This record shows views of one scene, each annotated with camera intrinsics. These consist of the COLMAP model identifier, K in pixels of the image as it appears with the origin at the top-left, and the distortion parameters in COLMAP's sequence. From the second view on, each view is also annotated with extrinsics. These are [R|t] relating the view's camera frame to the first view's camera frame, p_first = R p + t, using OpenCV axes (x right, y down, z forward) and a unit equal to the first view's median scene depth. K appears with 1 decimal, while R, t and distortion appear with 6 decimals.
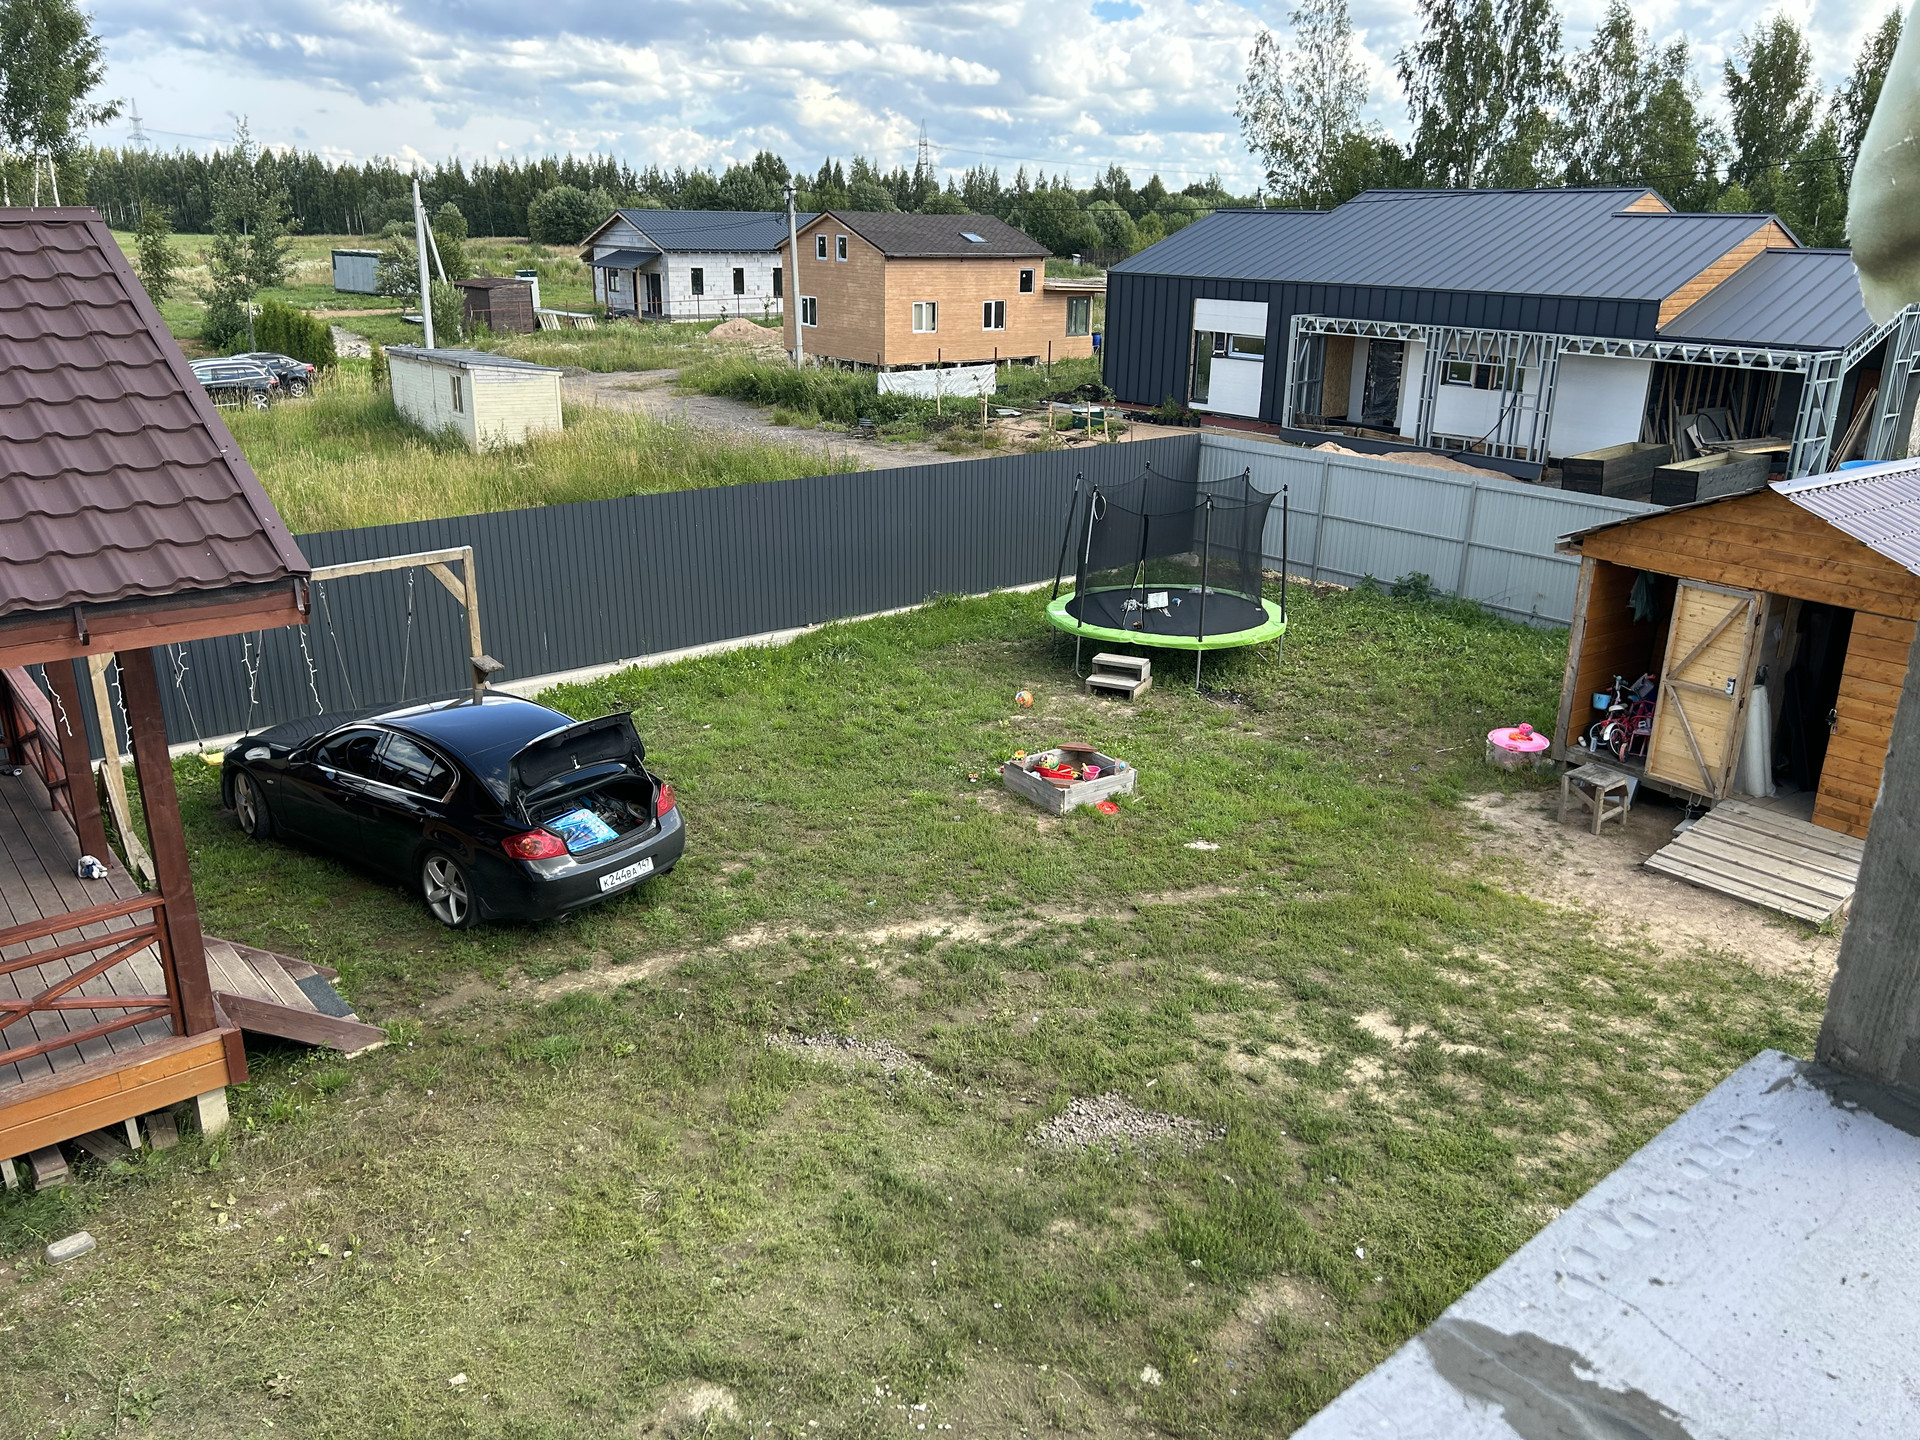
lens RADIAL K [[1429.4, 0, 995.3], [0, 1429.4, 723.0], [0, 0, 1]] dist [0.068843, -0.056363]
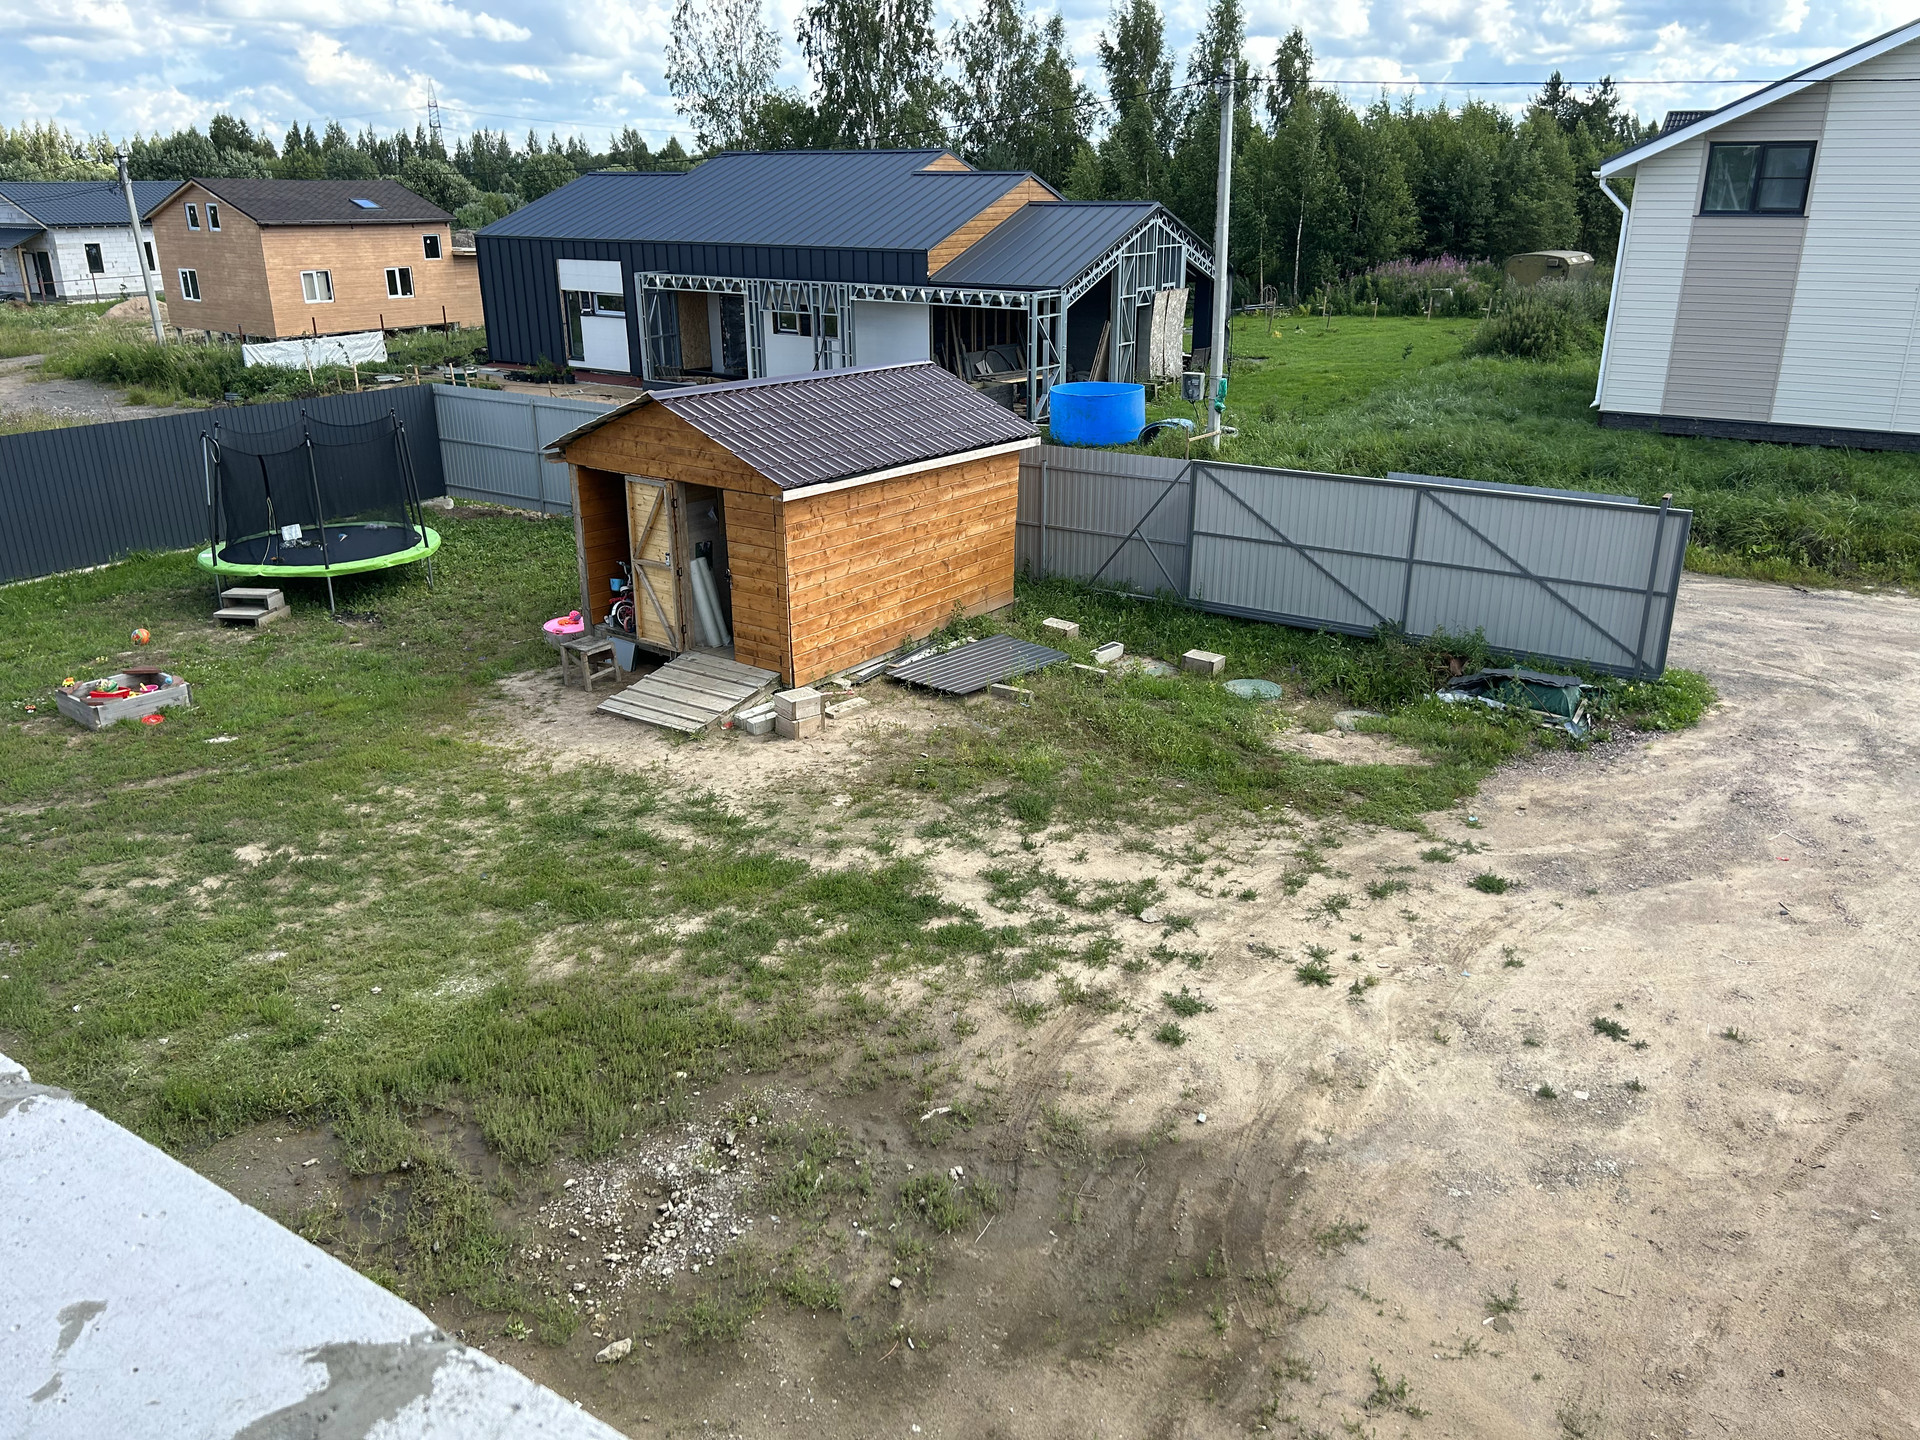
lens RADIAL K [[1429.4, 0, 995.3], [0, 1429.4, 723.0], [0, 0, 1]] dist [0.068843, -0.056363]
pose [[0.961575, -0.117209, 0.248264, 0.148992], [0.111520, 0.993077, 0.036907, 0.032791], [-0.250871, -0.007802, 0.967989, -0.086498]]
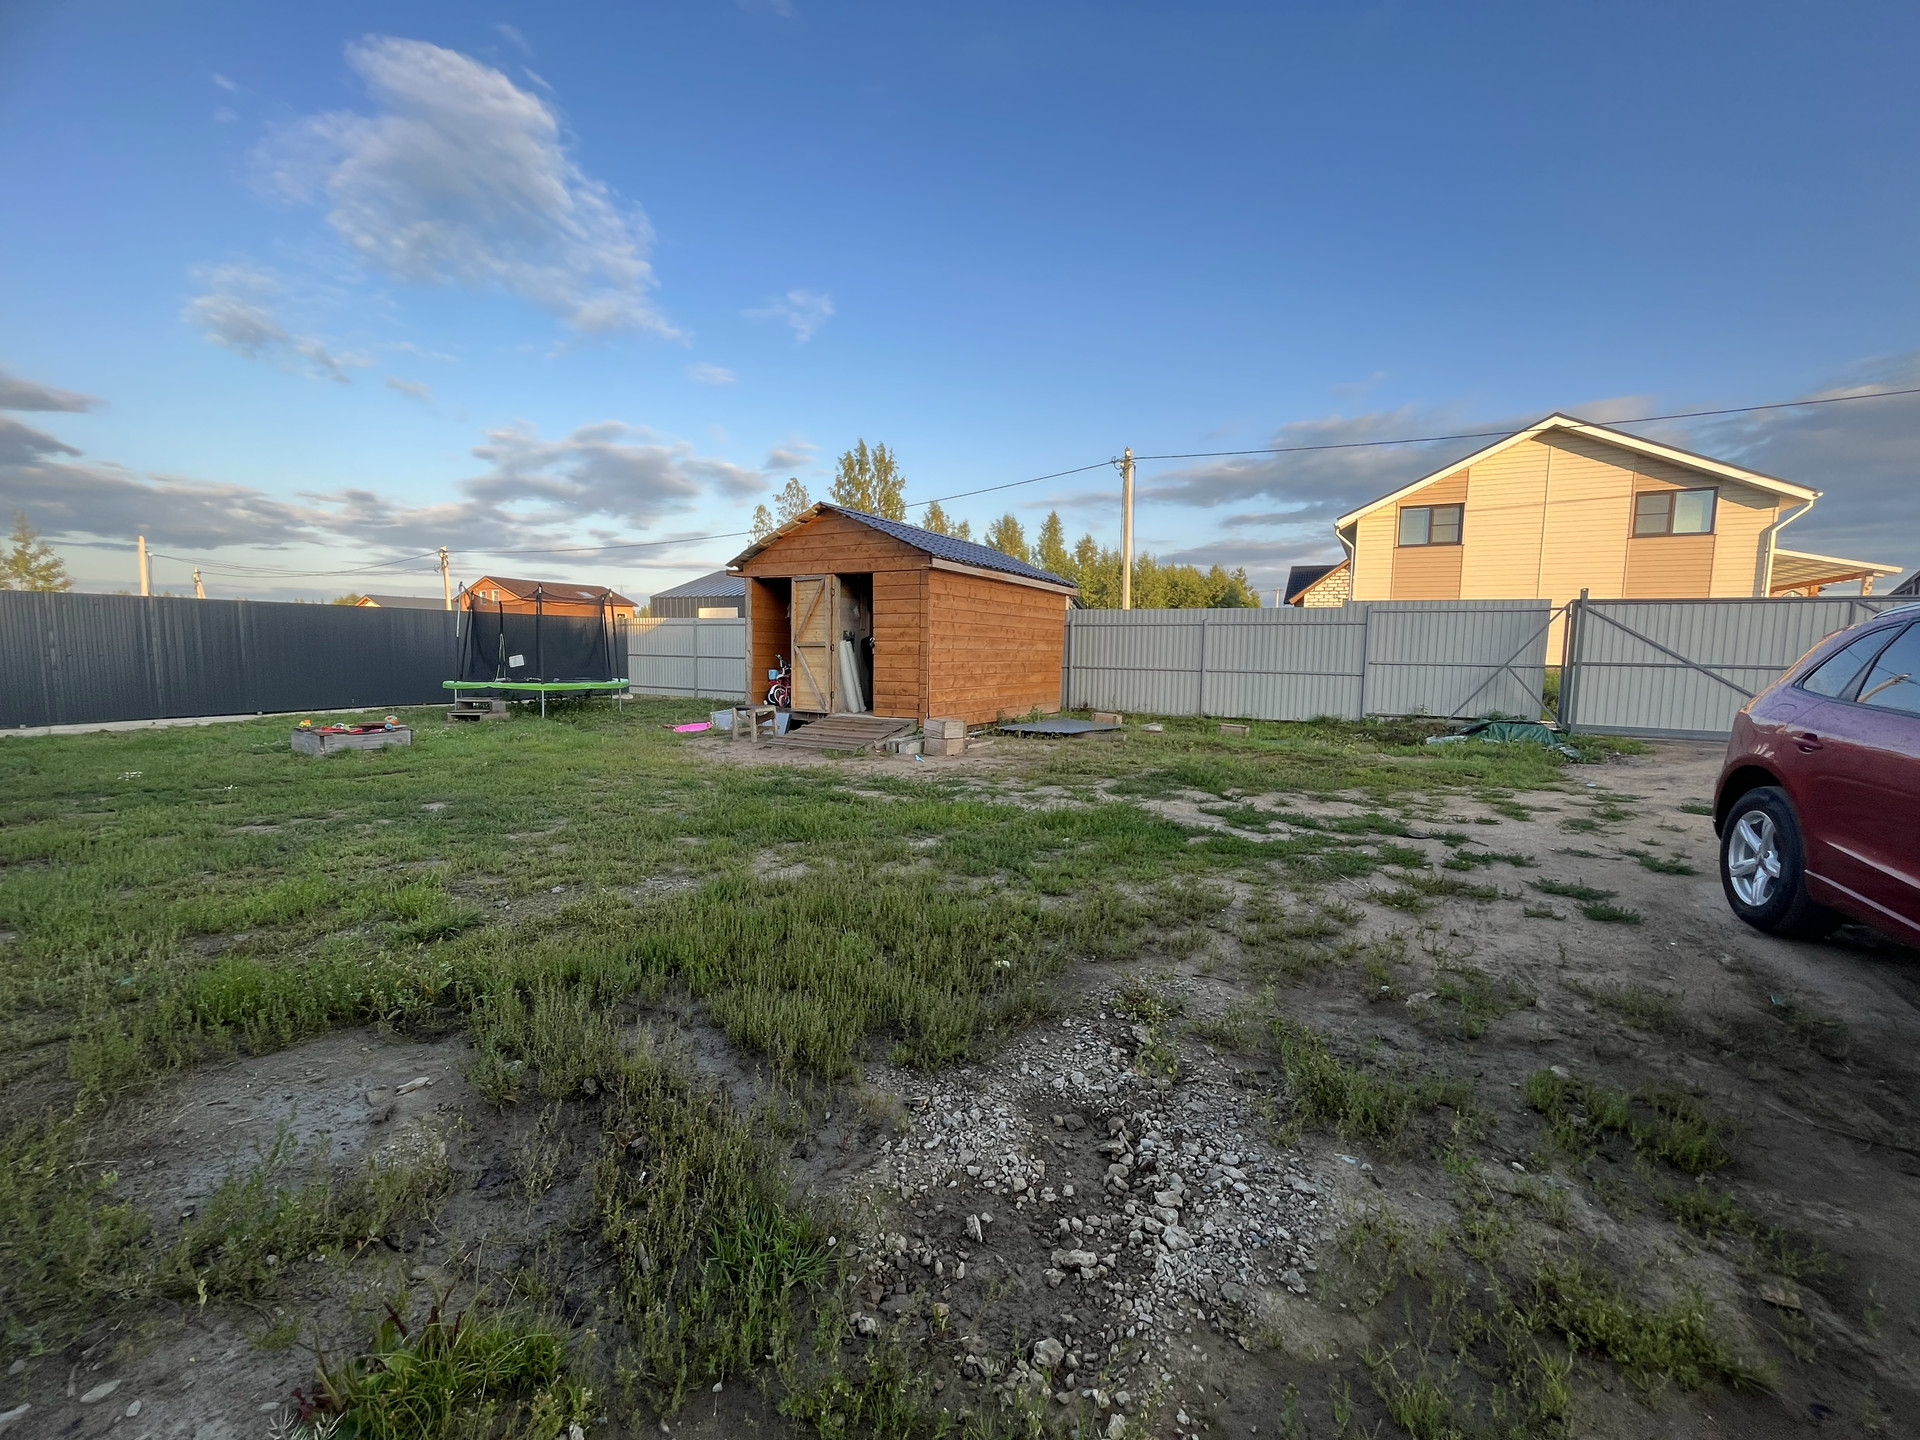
lens RADIAL K [[776.4, 0, 960.0], [0, 776.4, 720.0], [0, 0, 1]] dist [-0.003484, -0.000264]
pose [[0.940008, -0.037939, 0.339037, 0.117416], [0.115678, 0.970369, -0.212140, 0.083662], [-0.320943, 0.238632, 0.916543, 0.066452]]
